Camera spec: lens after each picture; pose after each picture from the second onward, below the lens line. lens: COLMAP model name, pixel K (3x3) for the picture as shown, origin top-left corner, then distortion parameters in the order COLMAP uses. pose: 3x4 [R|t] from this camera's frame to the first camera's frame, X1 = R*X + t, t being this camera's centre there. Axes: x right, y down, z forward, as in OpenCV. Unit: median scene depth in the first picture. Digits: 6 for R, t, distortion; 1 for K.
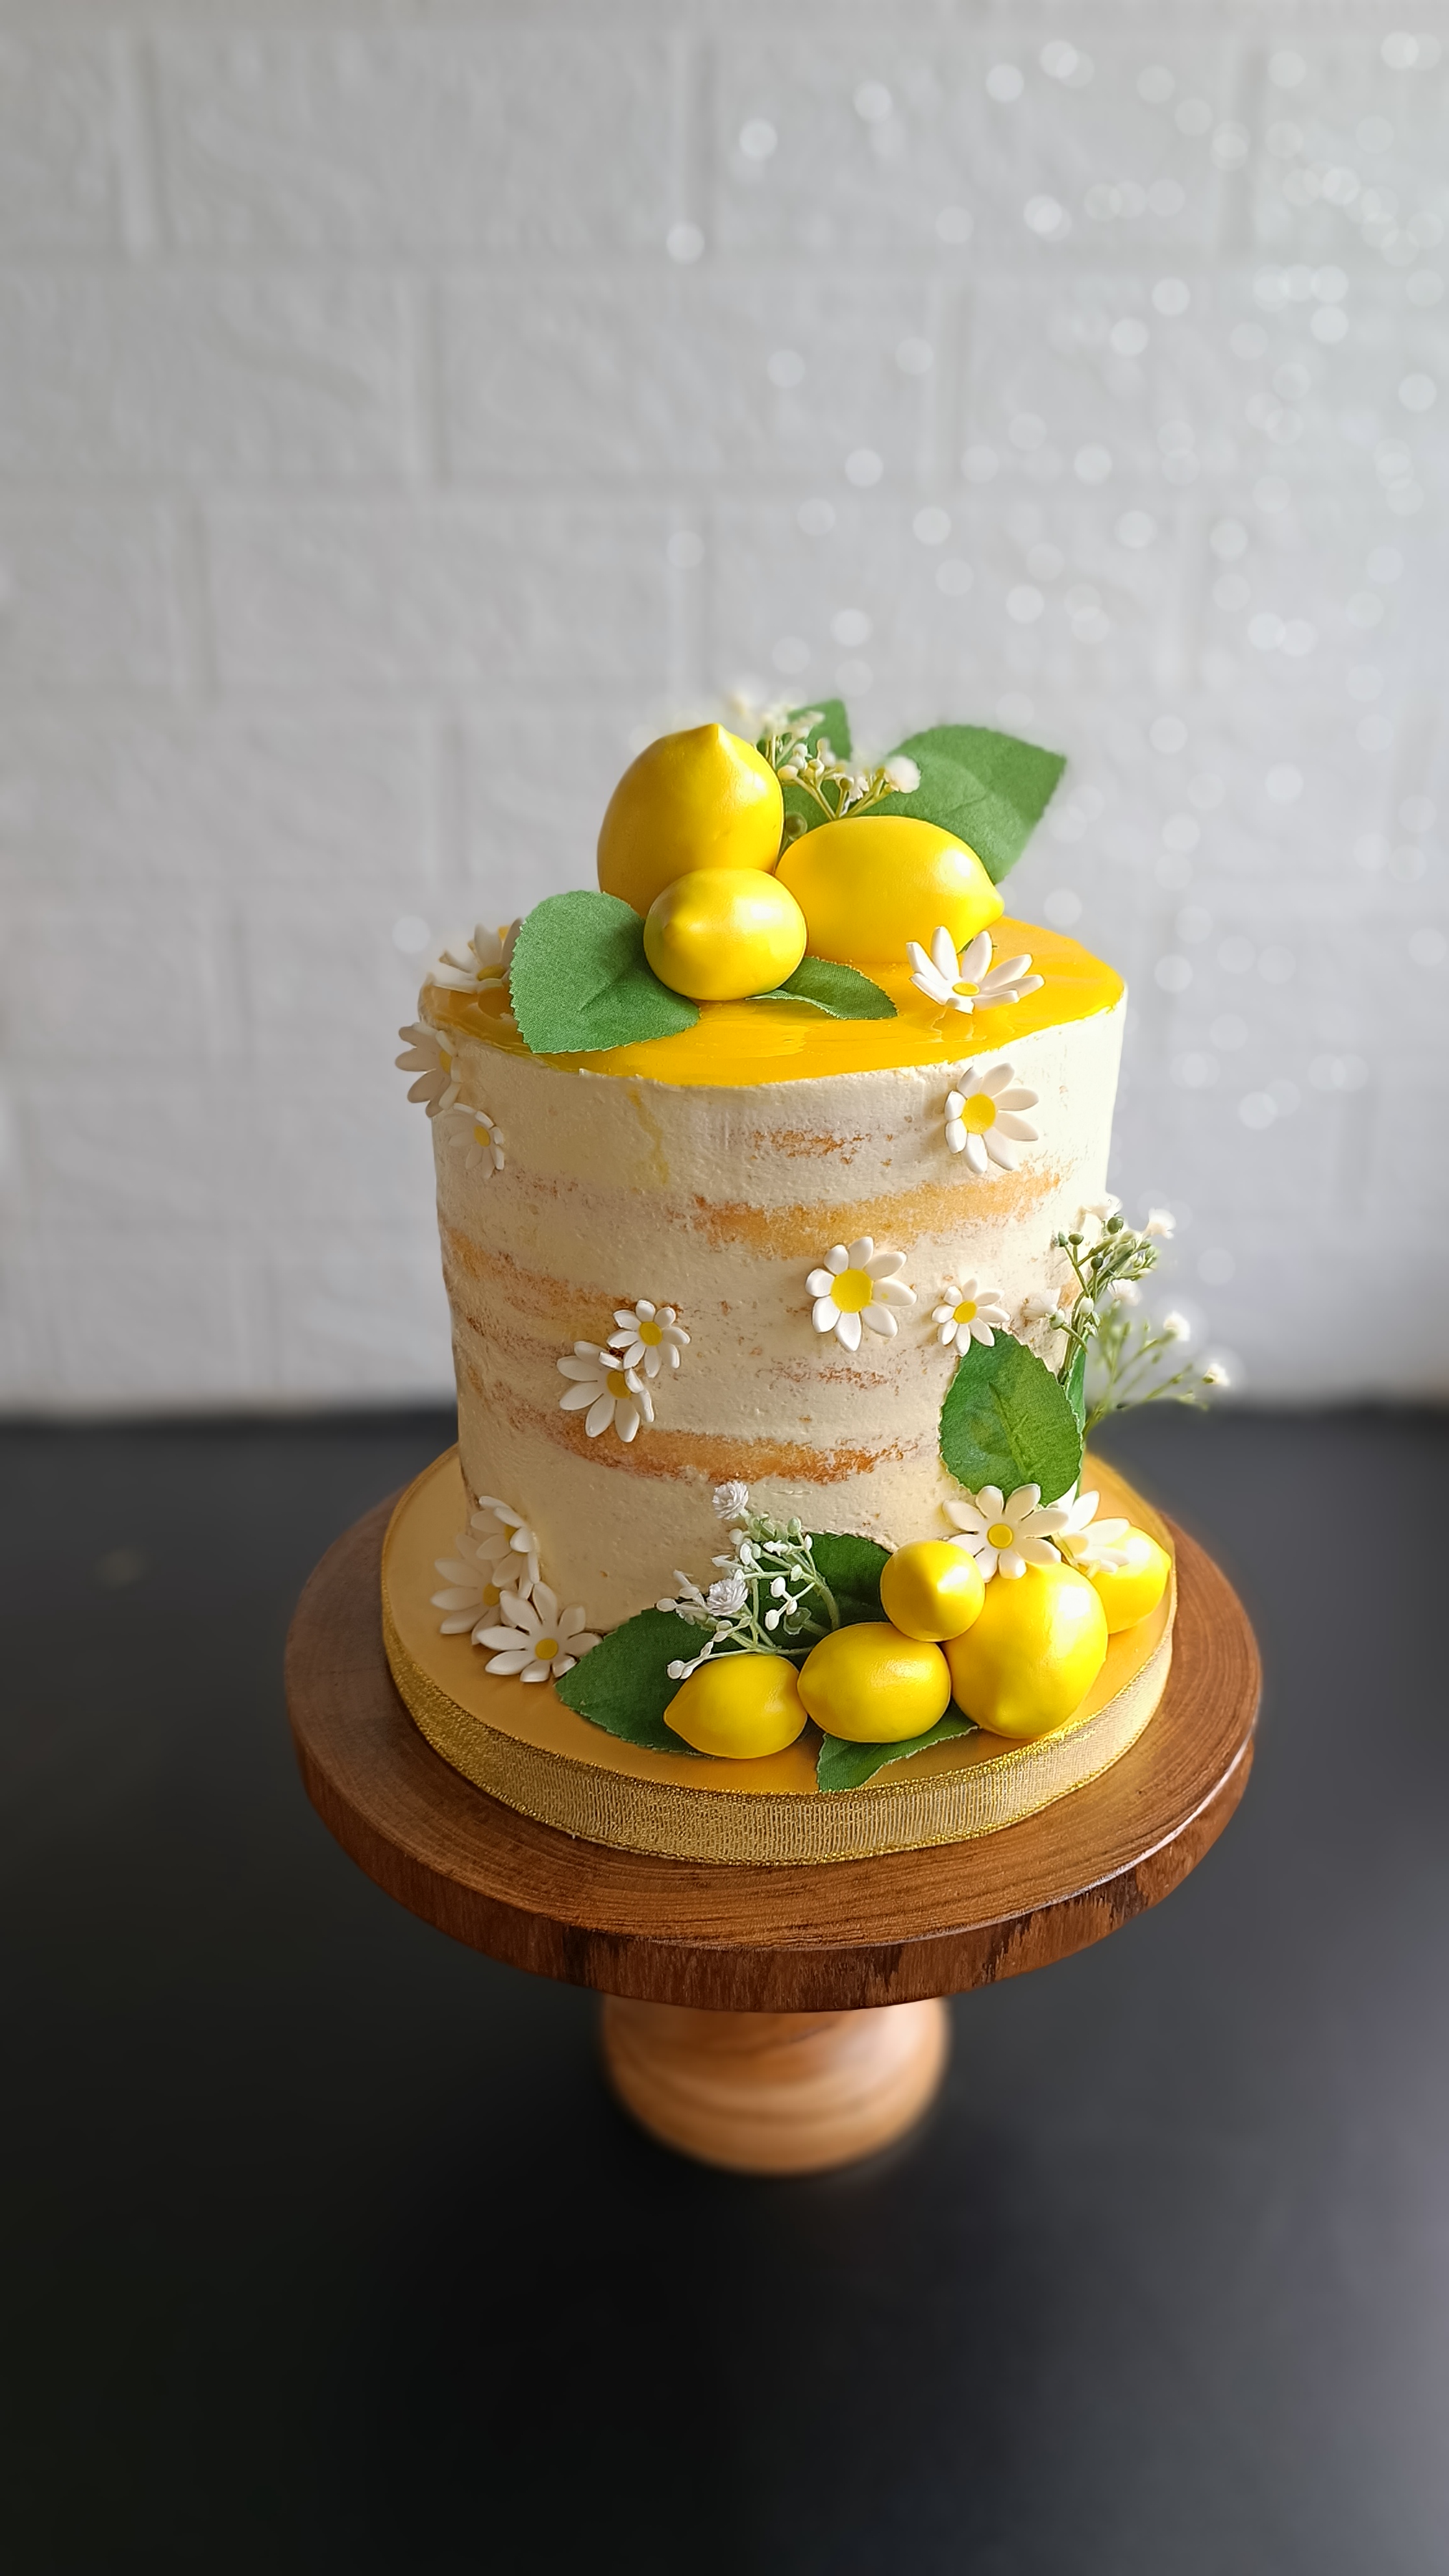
lens RADIAL K [[1921.3, 0, 724.6], [0, 1921.3, 1270.4], [0, 0, 1]] dist [0.047435, -0.001347]
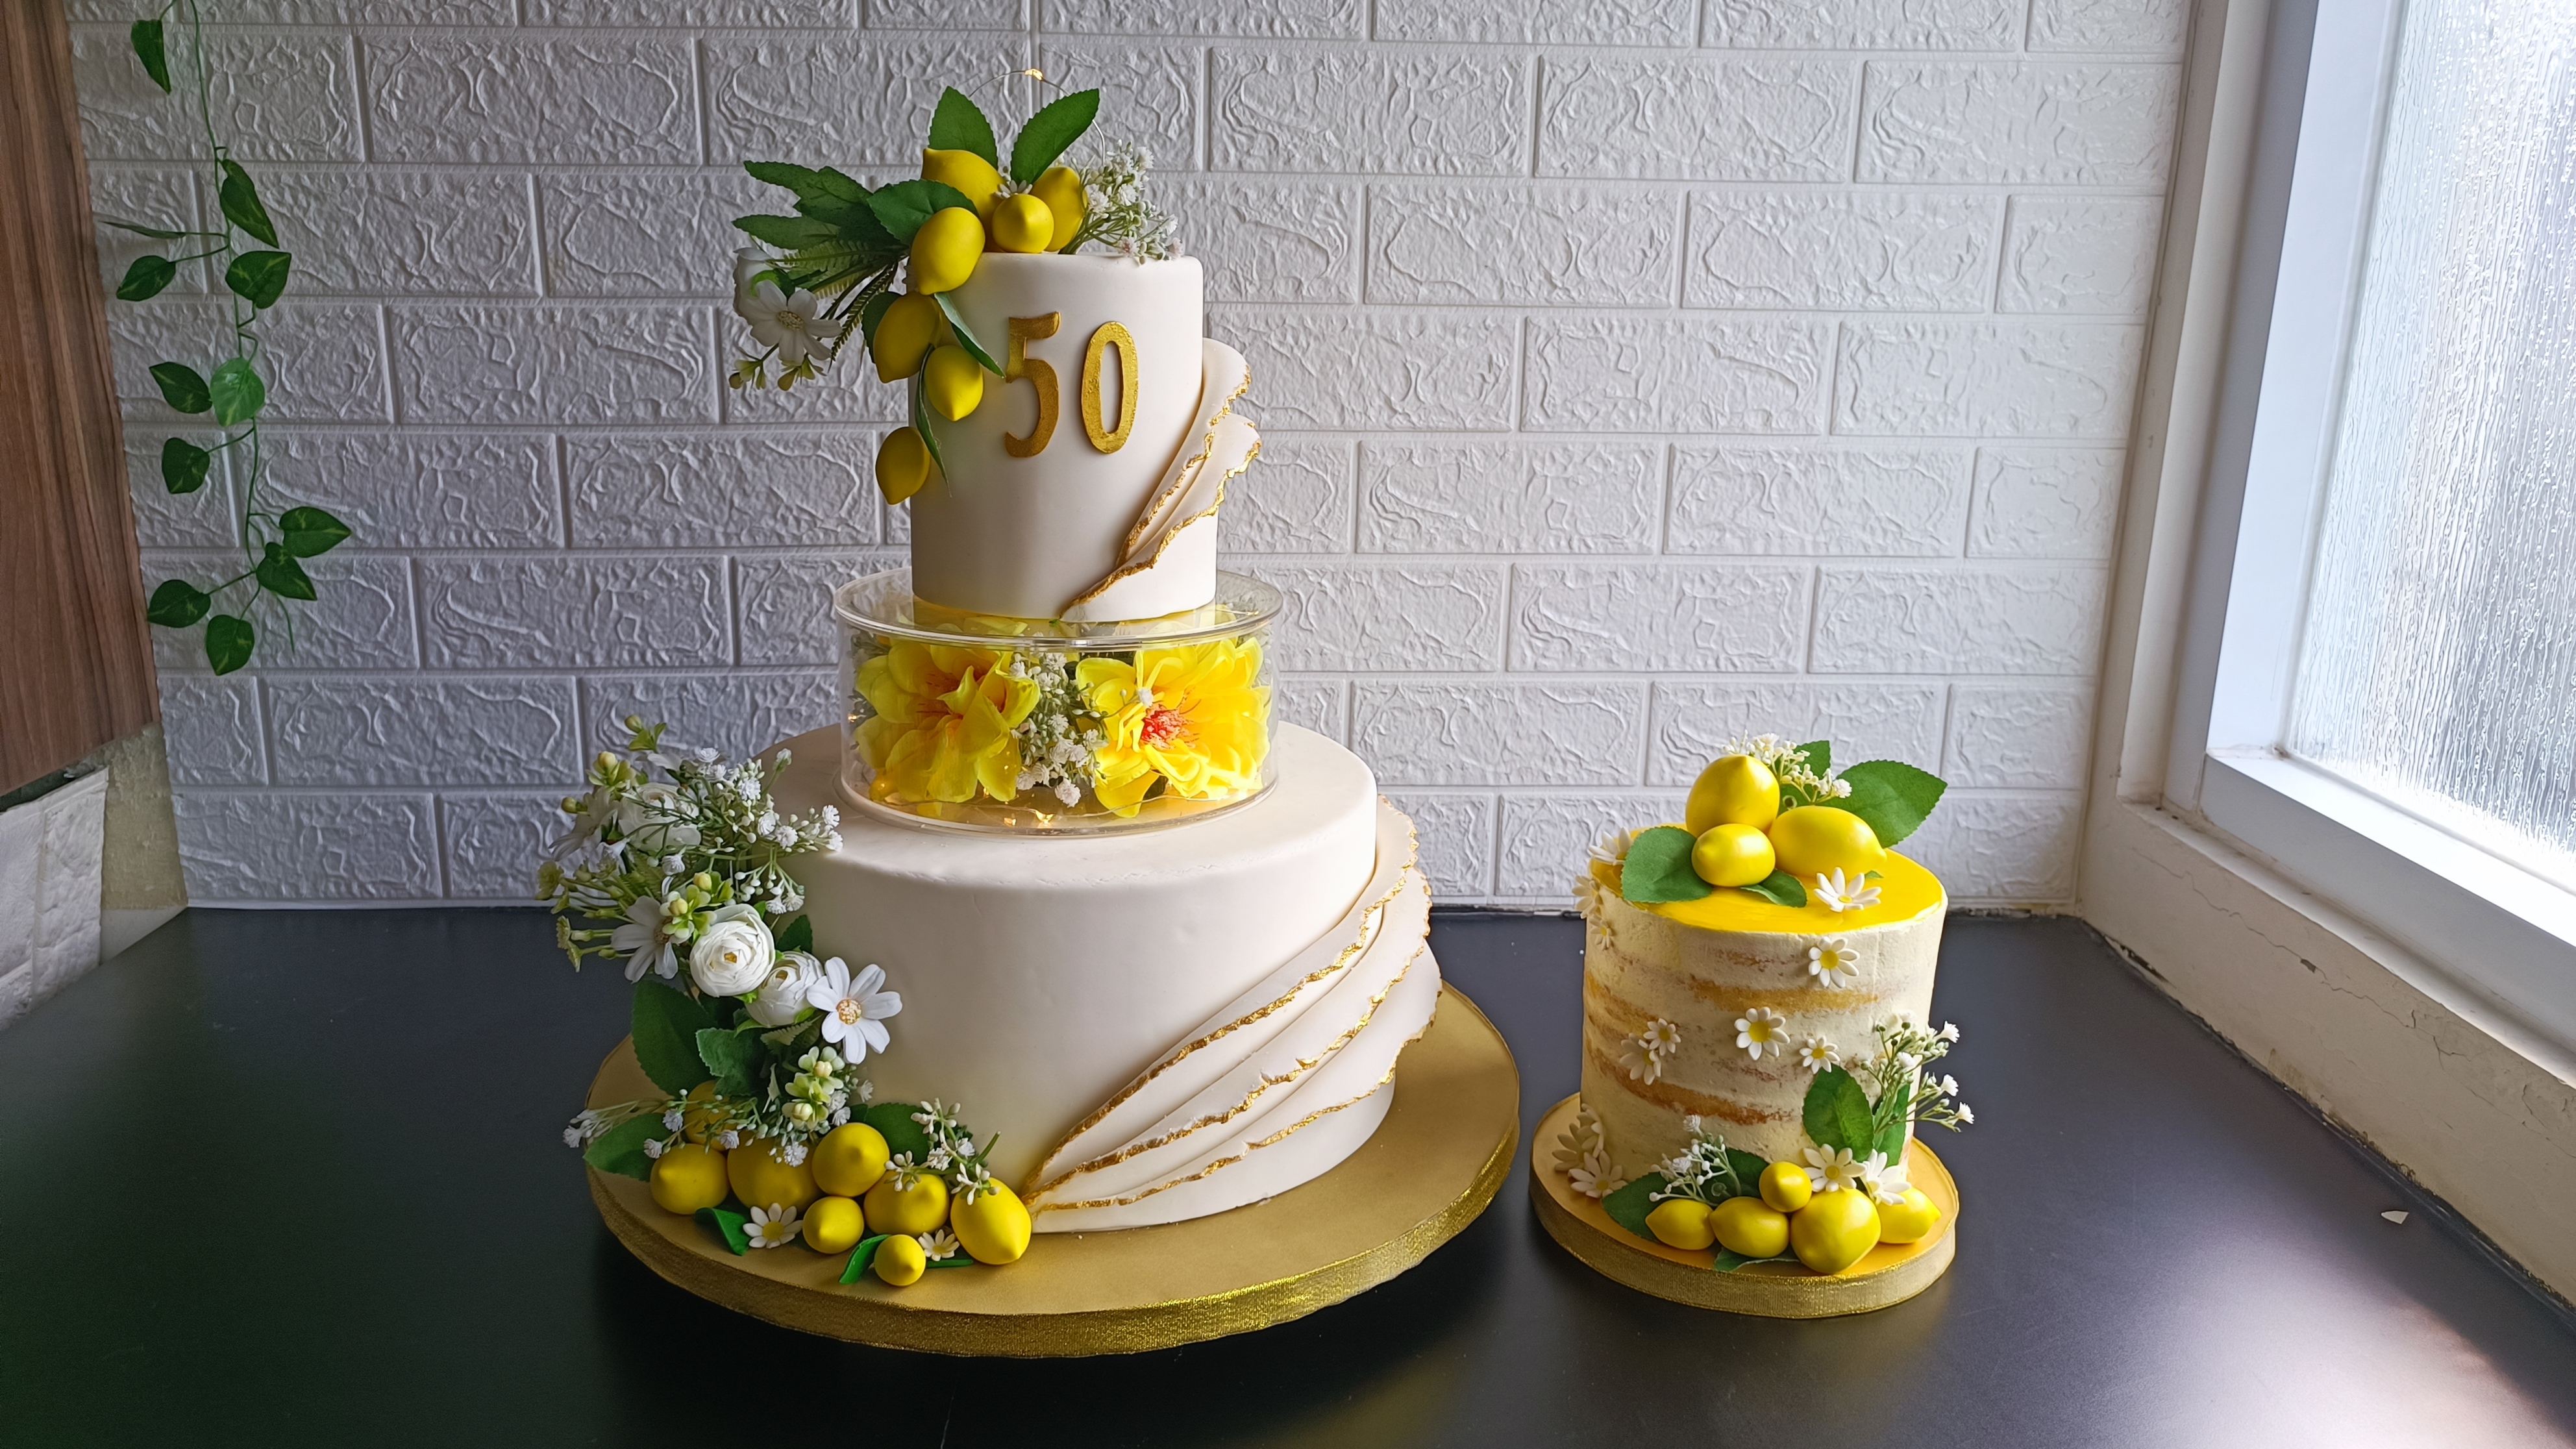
lens RADIAL K [[1866.6, 0, 1300.1], [0, 1866.6, 730.1], [0, 0, 1]] dist [0.007570, -0.004100]
pose [[0.919868, 0.120910, -0.373126, 0.318900], [-0.176605, 0.977091, -0.118762, 0.018939], [0.350218, 0.175141, 0.920148, -1.104603]]
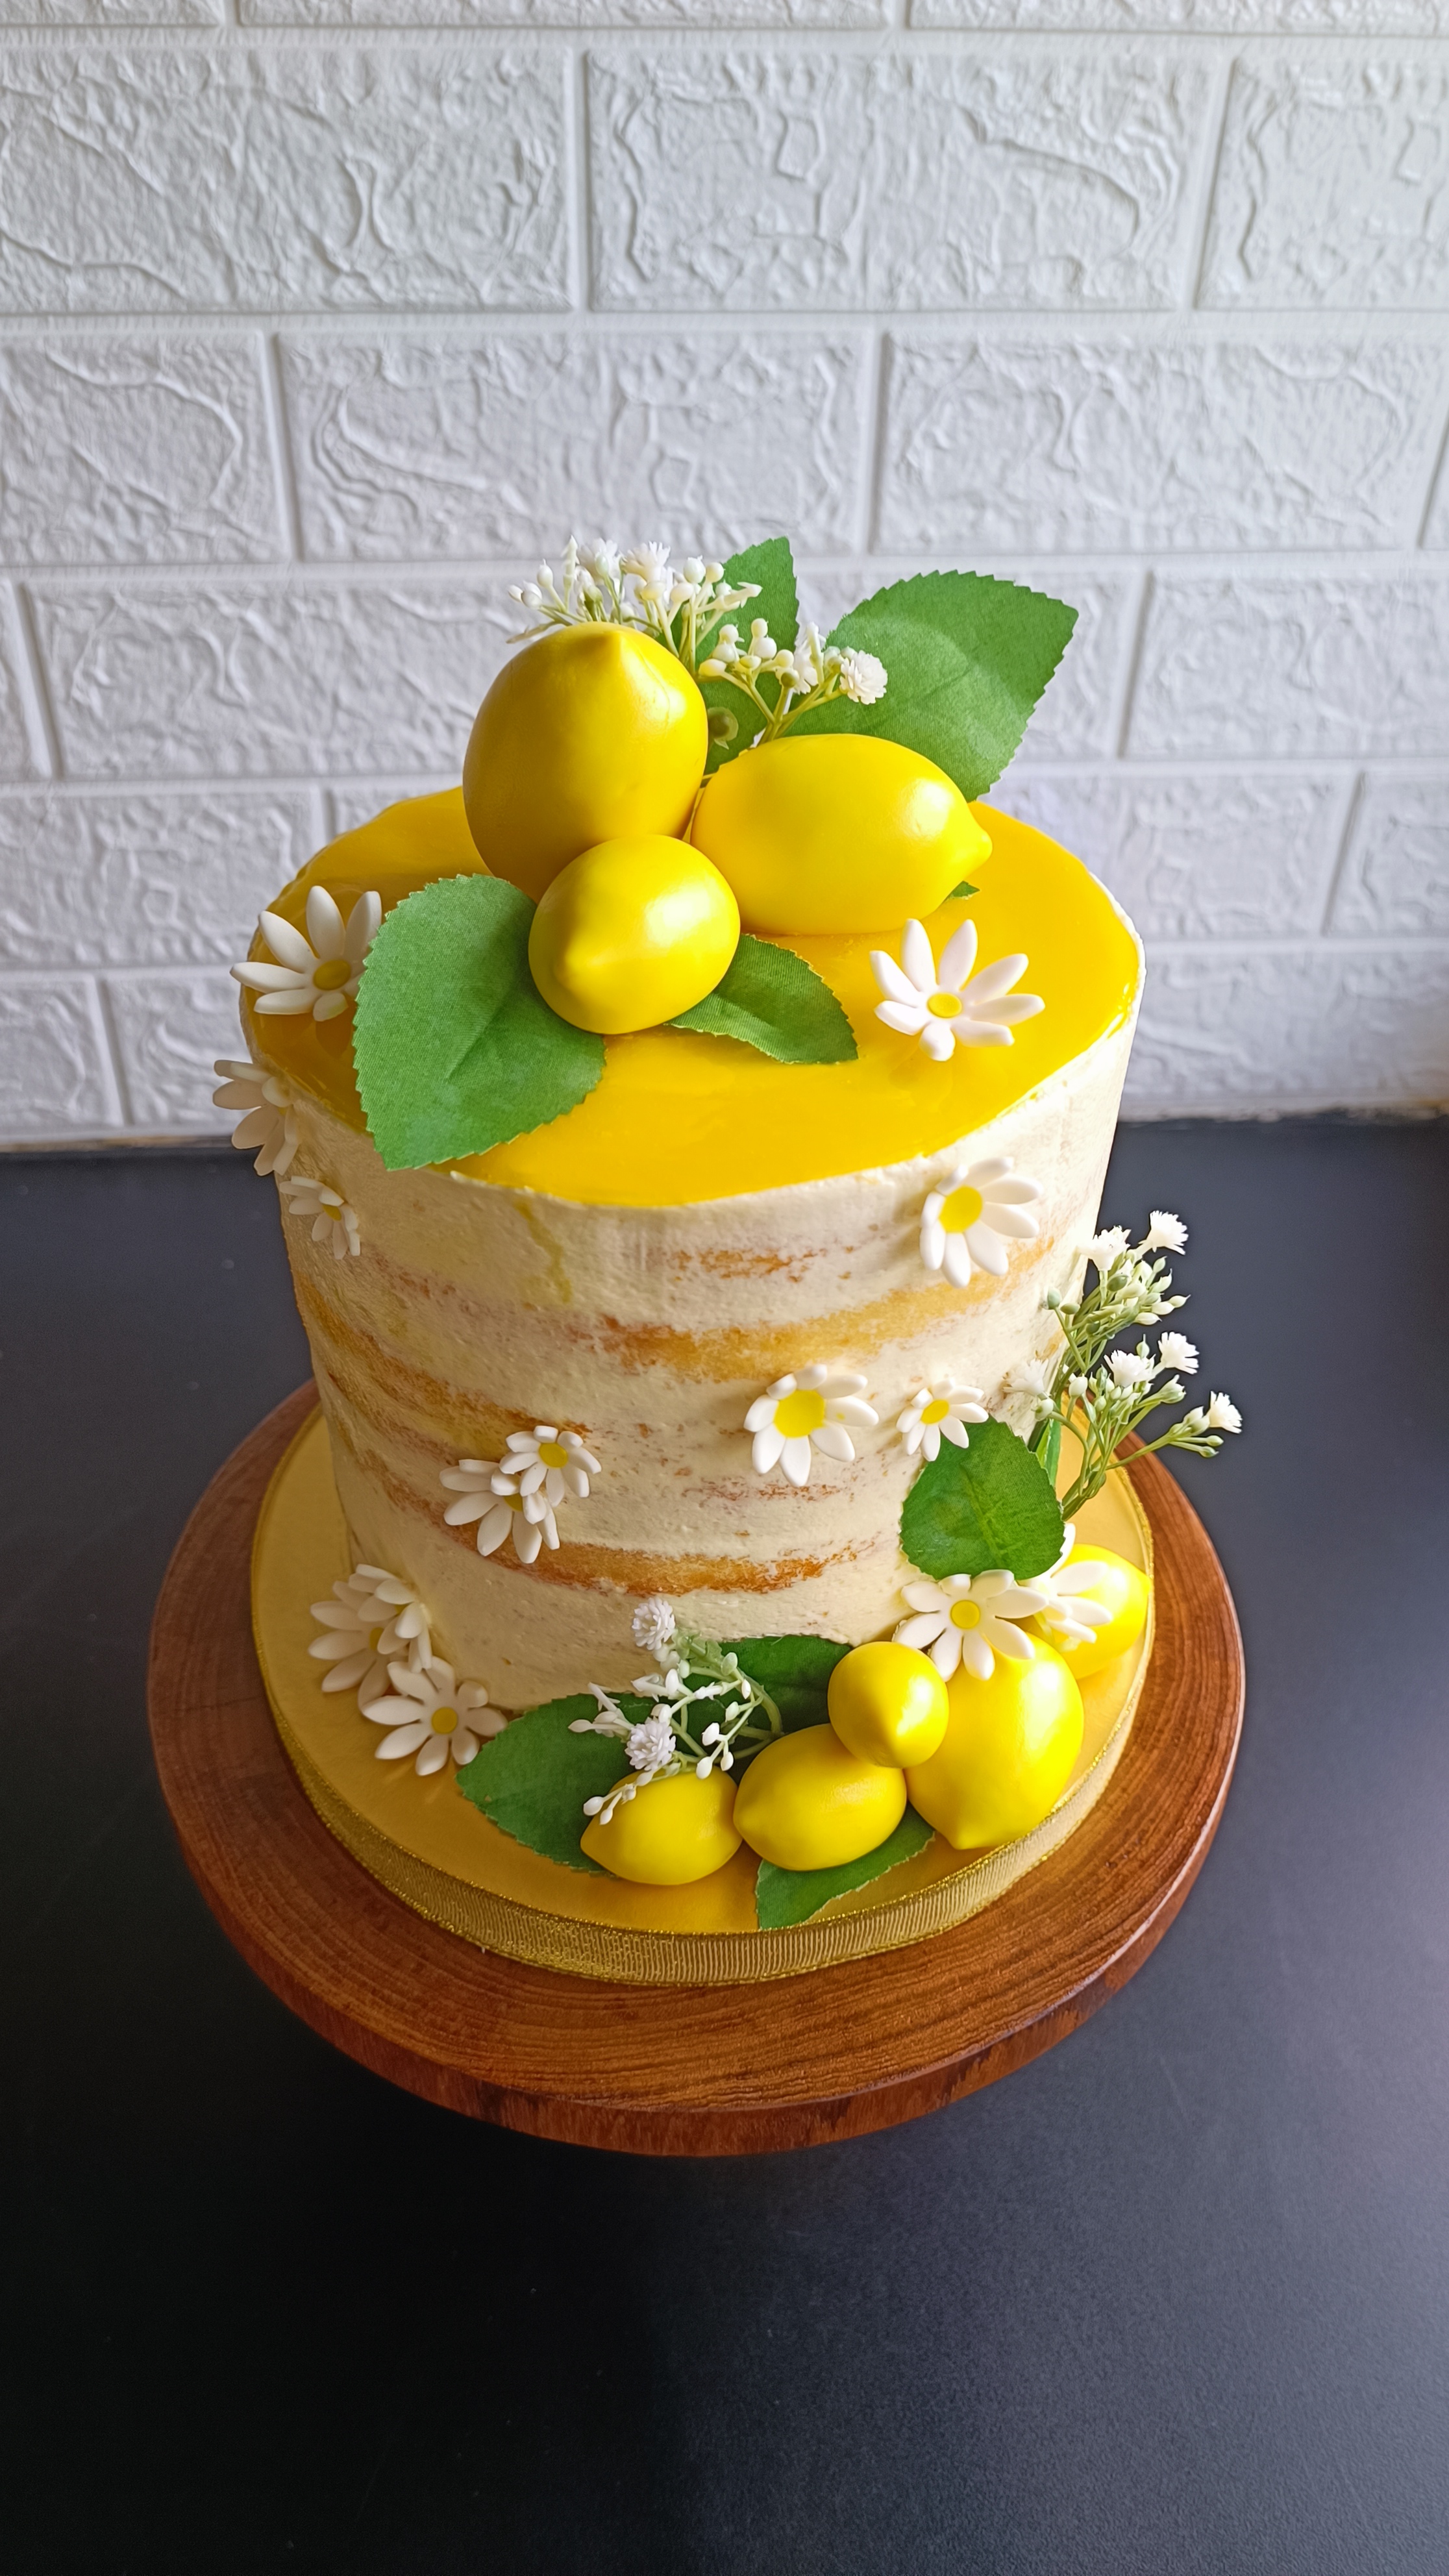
lens RADIAL K [[1947.9, 0, 724.5], [0, 1947.9, 1288.0], [0, 0, 1]] dist [0.008043, -0.000349]
pose [[0.998863, -0.018335, 0.044006, -0.000892], [0.005603, 0.961837, 0.273564, -0.256275], [-0.047342, -0.273007, 0.960847, 0.215866]]
